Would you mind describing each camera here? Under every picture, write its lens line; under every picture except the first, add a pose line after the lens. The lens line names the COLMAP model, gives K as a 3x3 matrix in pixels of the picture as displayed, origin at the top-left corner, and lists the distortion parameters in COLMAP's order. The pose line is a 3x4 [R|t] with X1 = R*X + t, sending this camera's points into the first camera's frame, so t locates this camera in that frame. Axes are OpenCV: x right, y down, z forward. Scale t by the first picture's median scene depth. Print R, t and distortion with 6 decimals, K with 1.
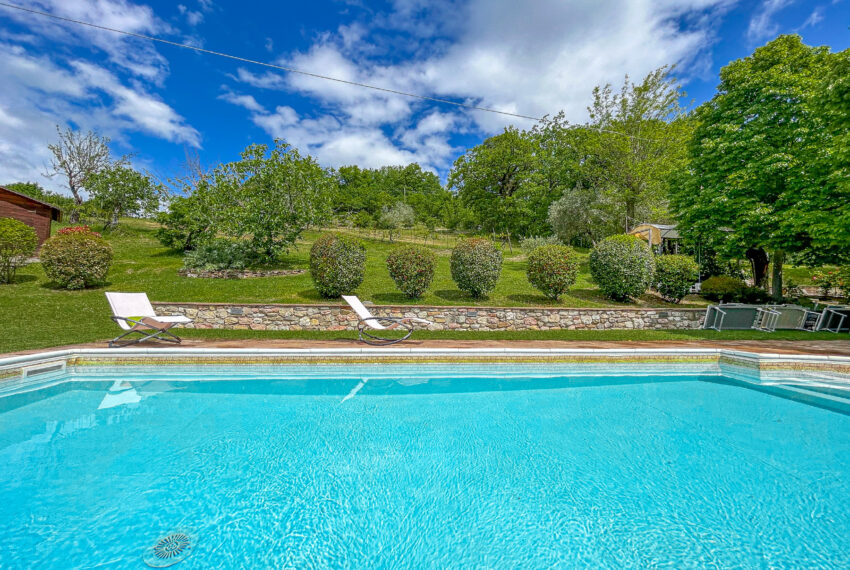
lens RADIAL K [[347.5, 0, 425.0], [0, 347.5, 285.0], [0, 0, 1]] dist [0.002054, 0.000459]
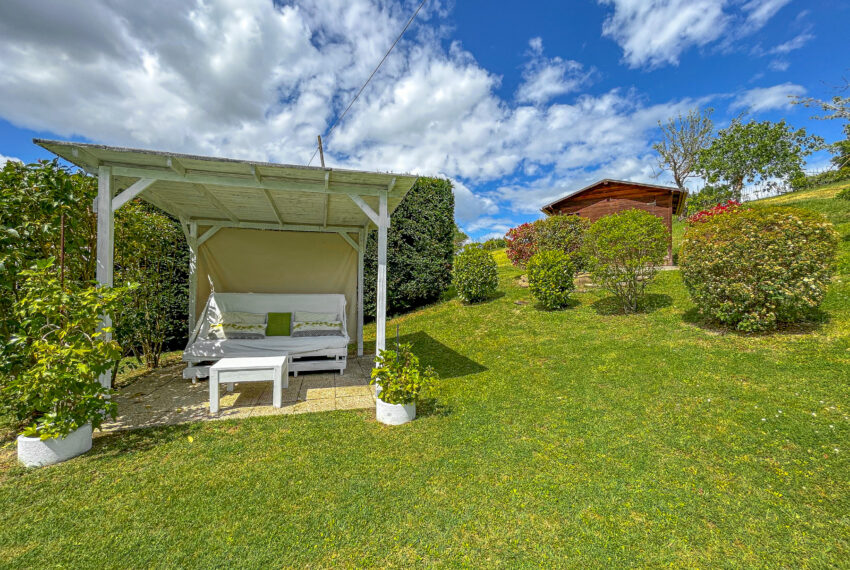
lens RADIAL K [[347.5, 0, 425.0], [0, 347.5, 285.0], [0, 0, 1]] dist [0.002054, 0.000459]
pose [[0.162321, -0.031325, -0.986241, -0.609663], [0.050019, 0.998472, -0.023481, -0.054934], [0.985469, -0.045519, 0.163640, 0.499811]]
